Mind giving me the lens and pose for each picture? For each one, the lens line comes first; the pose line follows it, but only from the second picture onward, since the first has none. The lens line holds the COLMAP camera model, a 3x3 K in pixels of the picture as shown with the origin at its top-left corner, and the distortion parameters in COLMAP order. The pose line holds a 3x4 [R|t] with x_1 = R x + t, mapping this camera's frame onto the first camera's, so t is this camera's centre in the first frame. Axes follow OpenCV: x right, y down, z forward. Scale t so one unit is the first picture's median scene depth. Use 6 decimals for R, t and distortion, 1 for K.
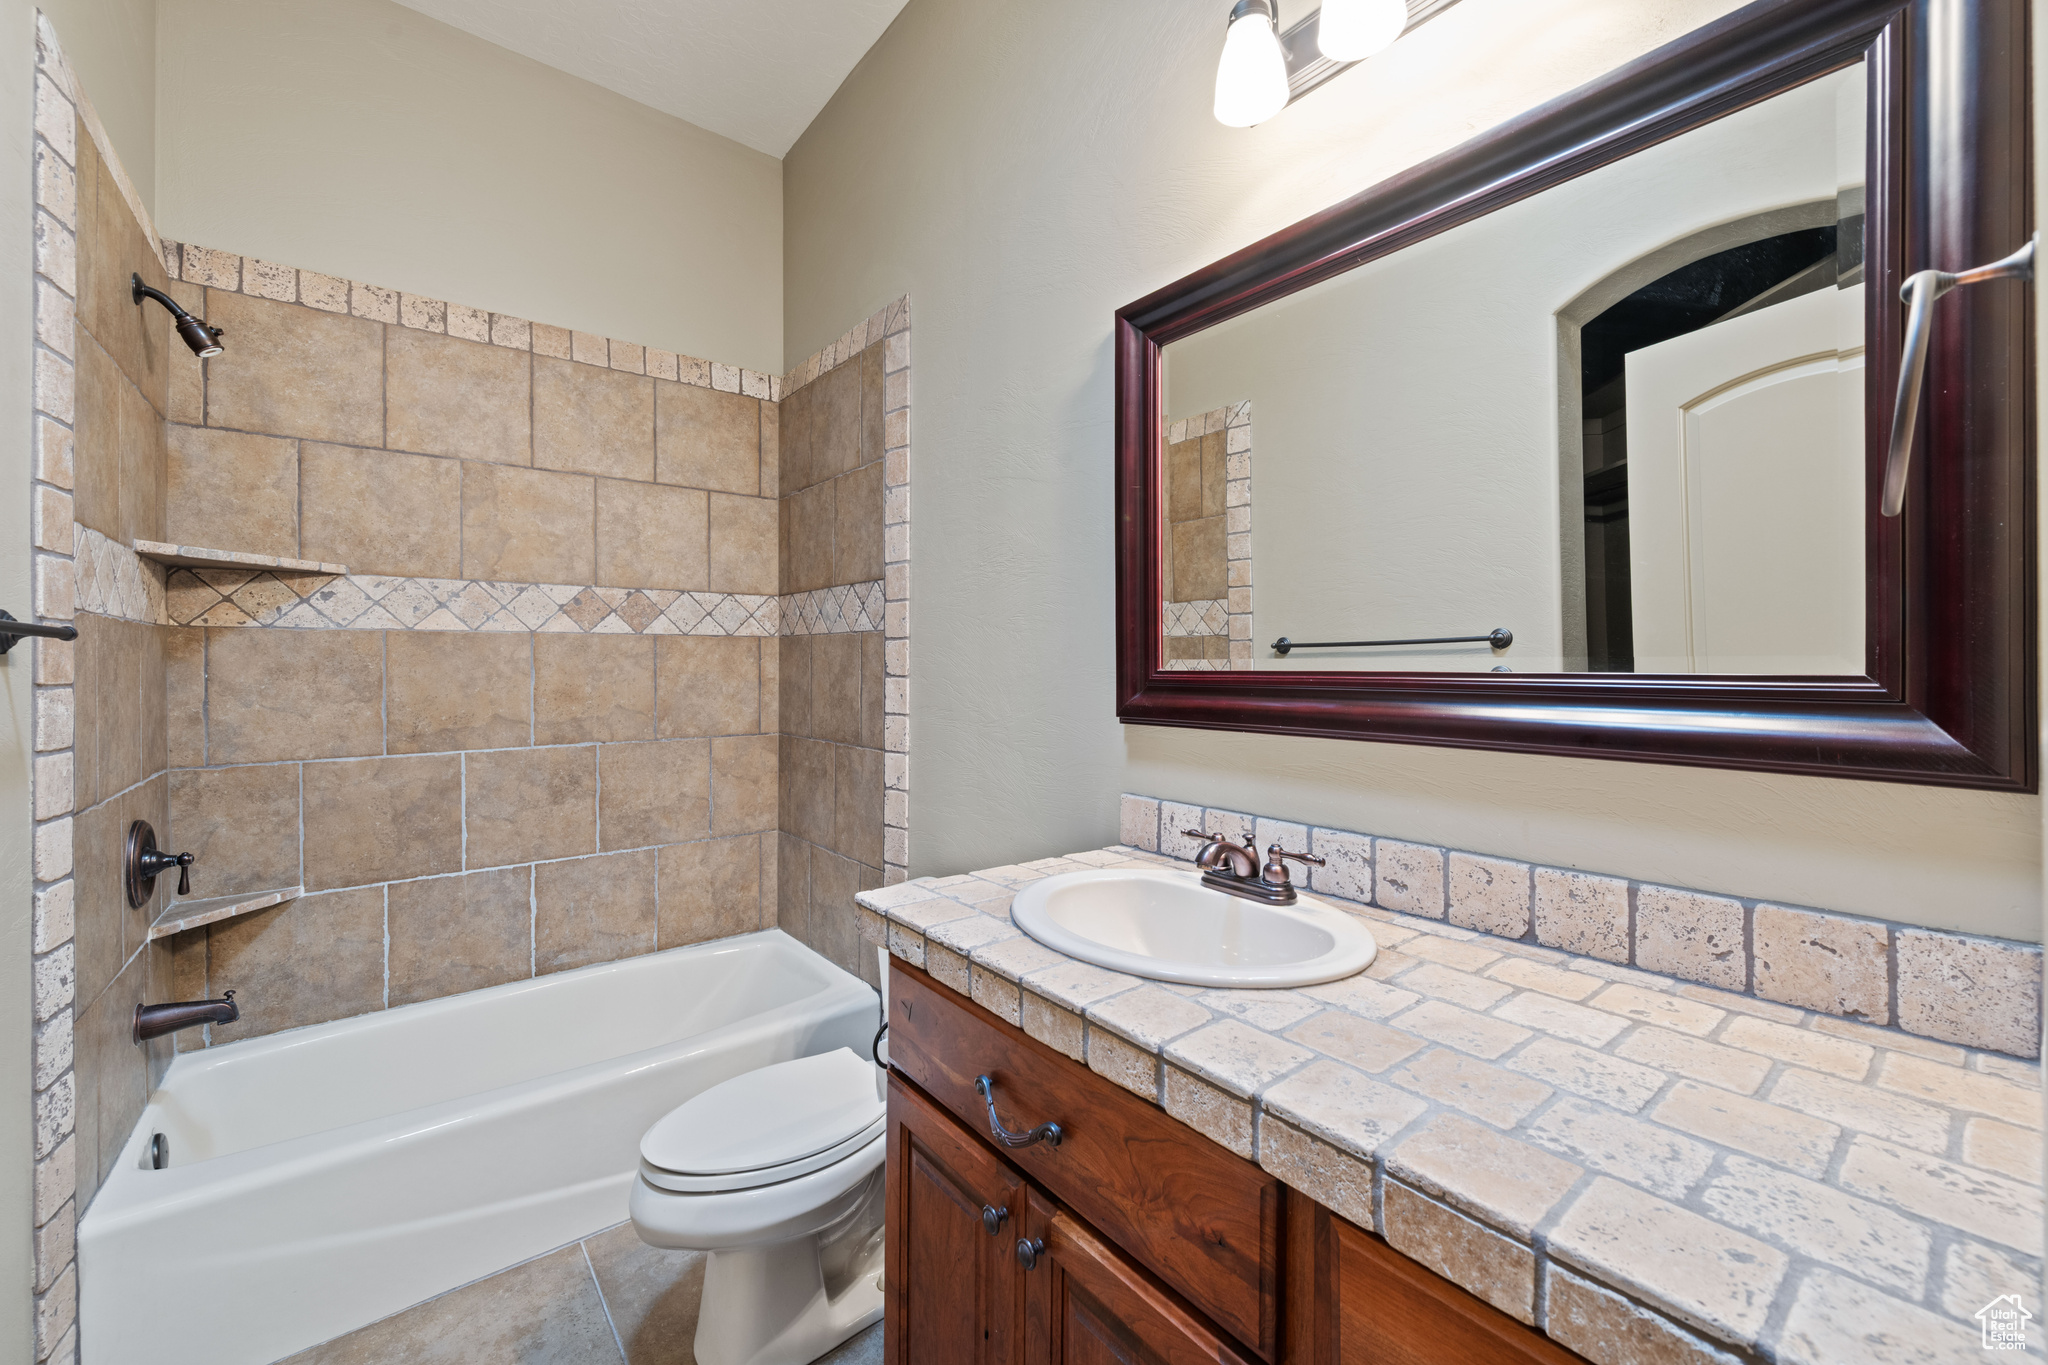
lens RADIAL K [[813.9, 0, 1026.3], [0, 813.9, 668.4], [0, 0, 1]] dist [-0.000674, -0.000119]
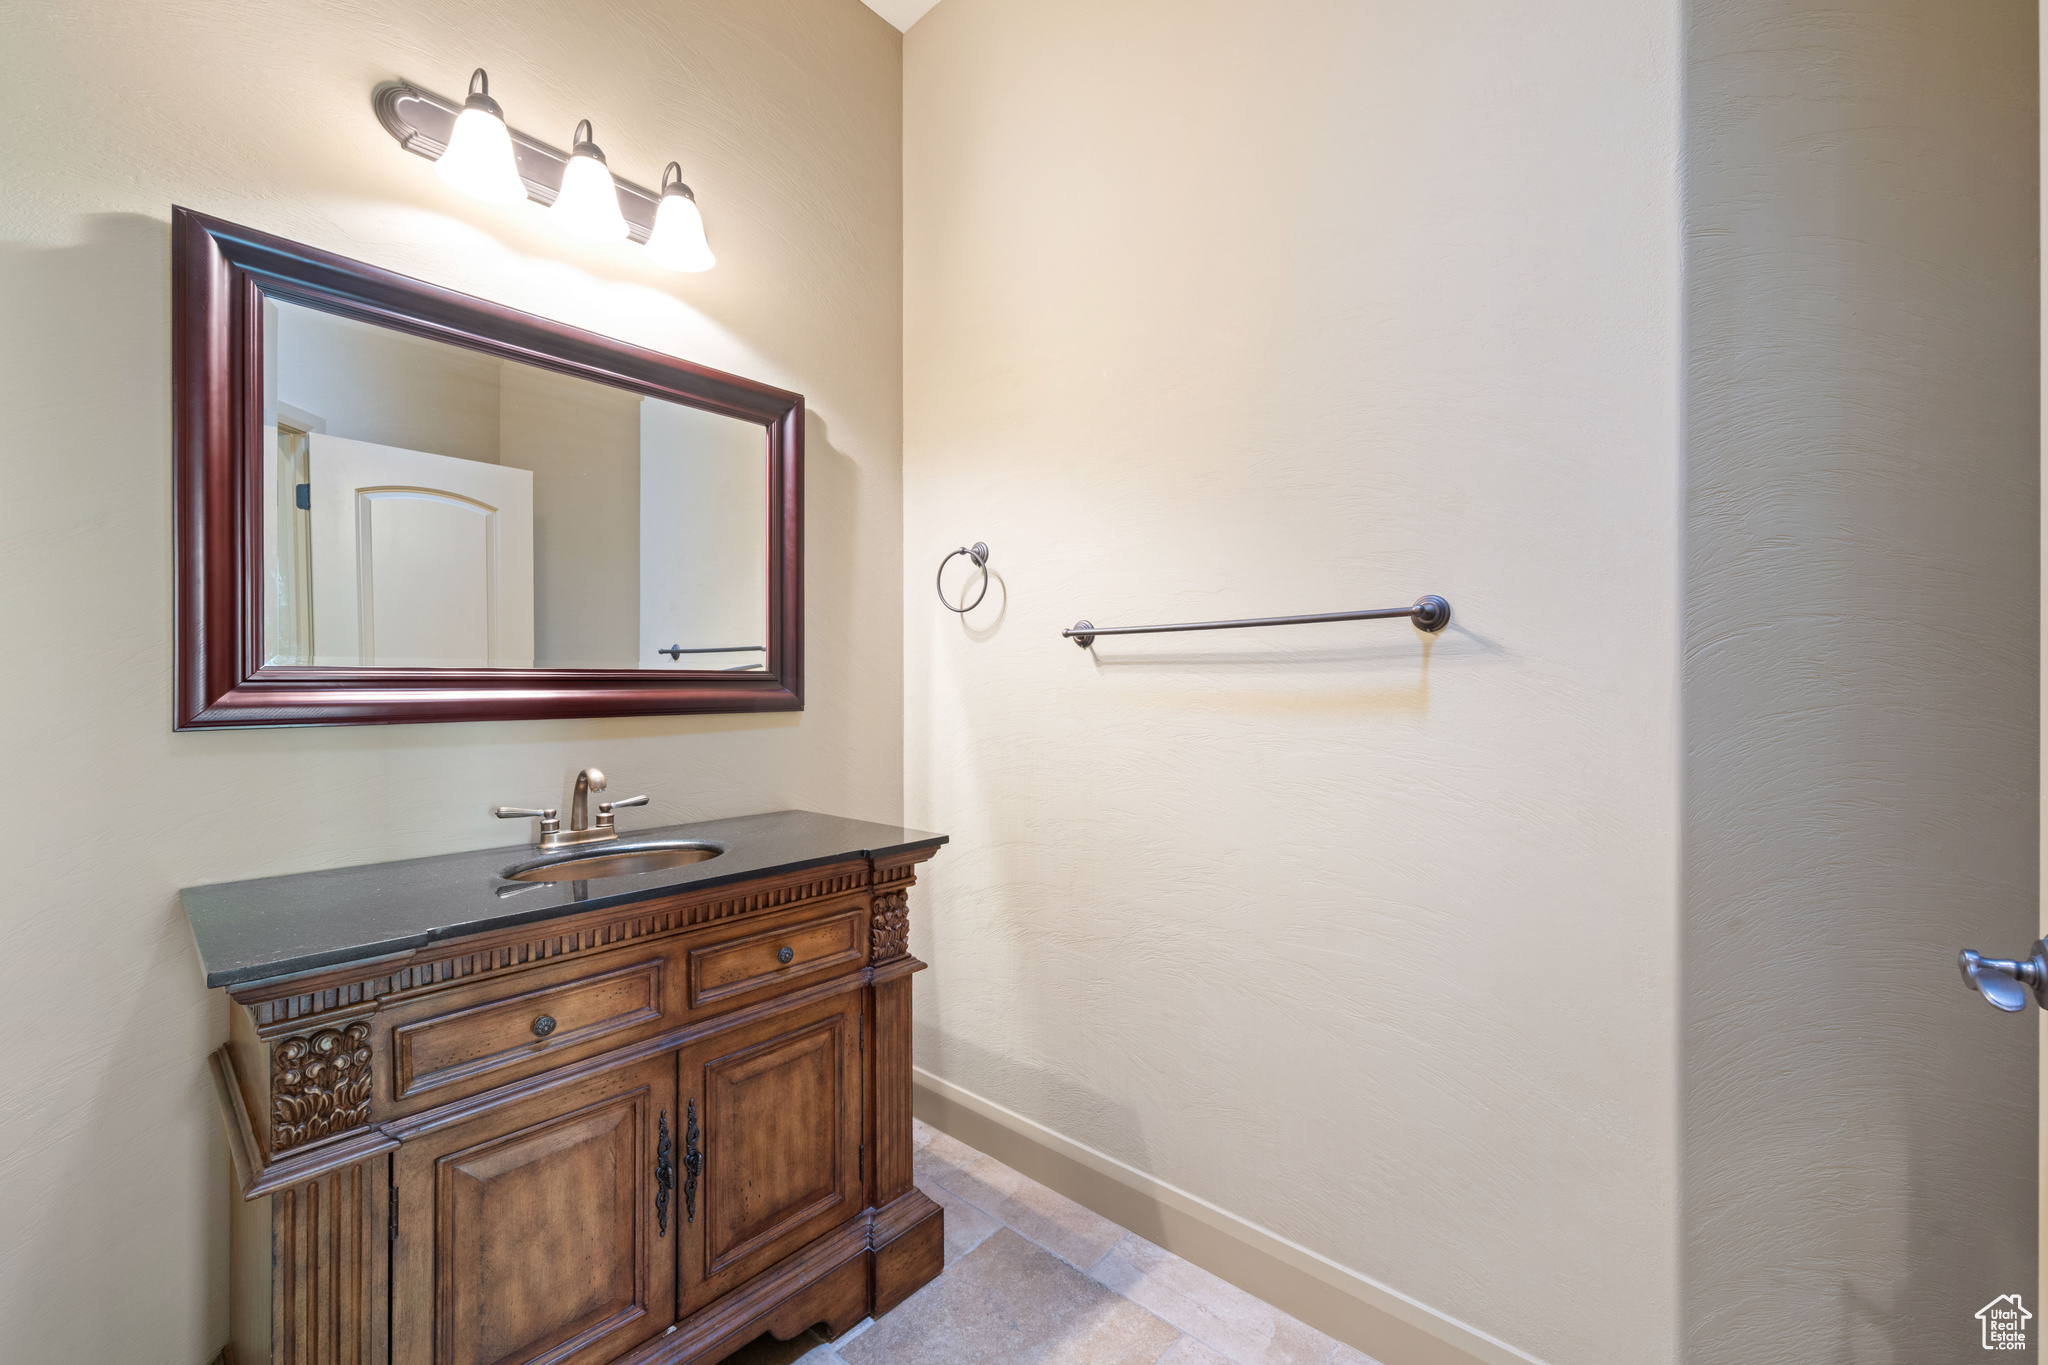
lens RADIAL K [[813.9, 0, 1026.3], [0, 813.9, 668.4], [0, 0, 1]] dist [-0.000674, -0.000119]
pose [[-0.167992, 0.015167, 0.985672, -0.838503], [0.001903, 0.999885, -0.015062, 0.018926], [-0.985787, -0.000654, -0.168002, 0.346565]]
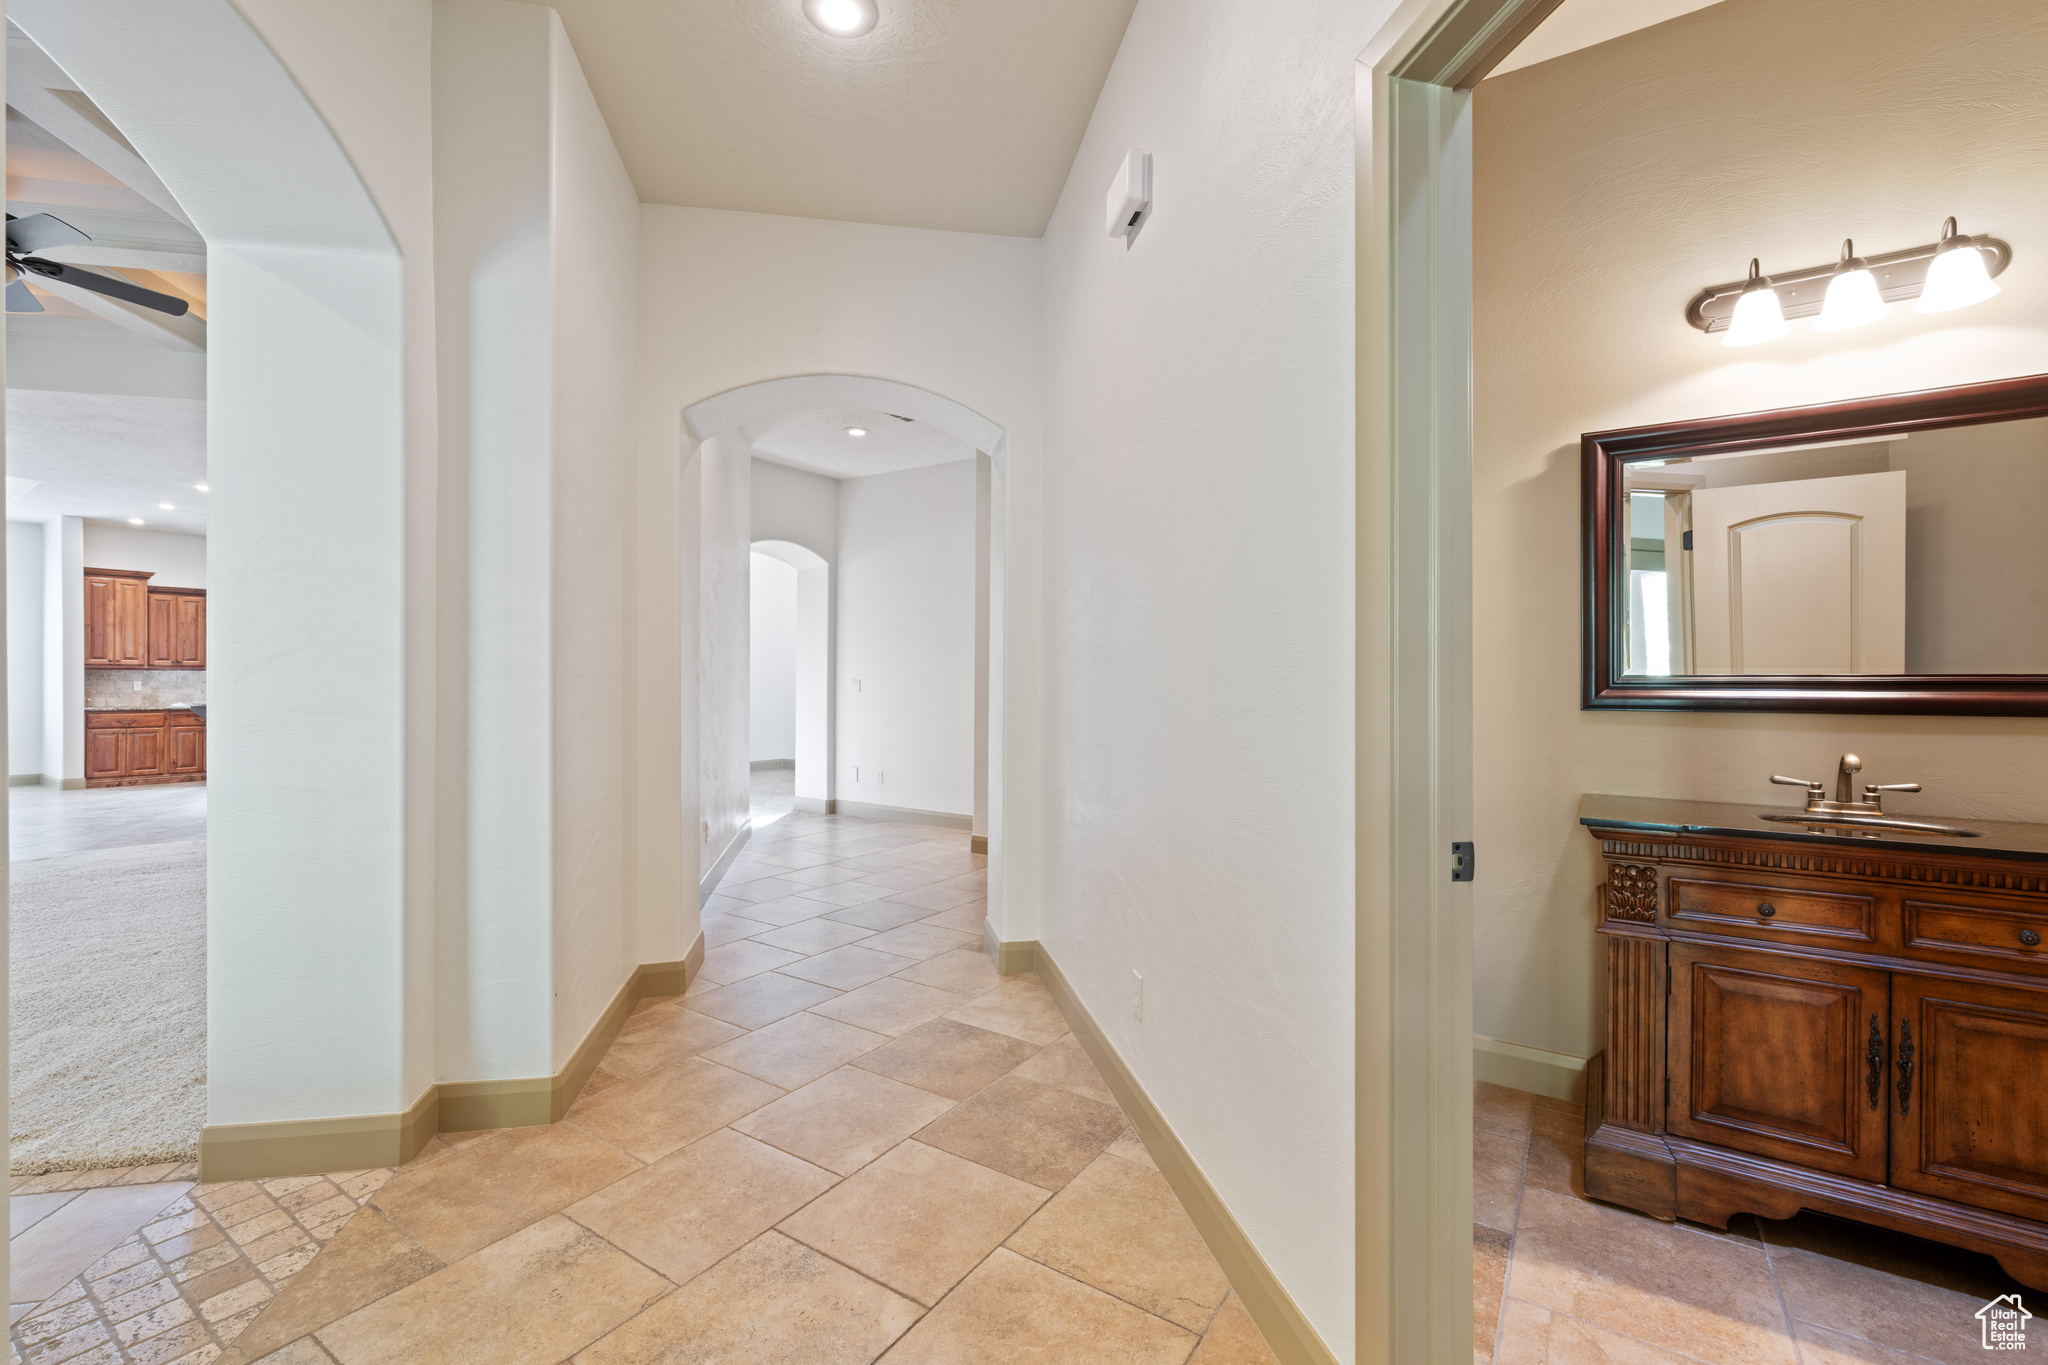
lens RADIAL K [[873.0, 0, 1023.6], [0, 873.0, 707.1], [0, 0, 1]] dist [0.000539, 0.000240]
pose [[0.950954, -0.009693, 0.309181, -1.443341], [0.000613, 0.999566, 0.029453, 0.012824], [-0.309332, -0.027819, 0.950547, -0.227480]]
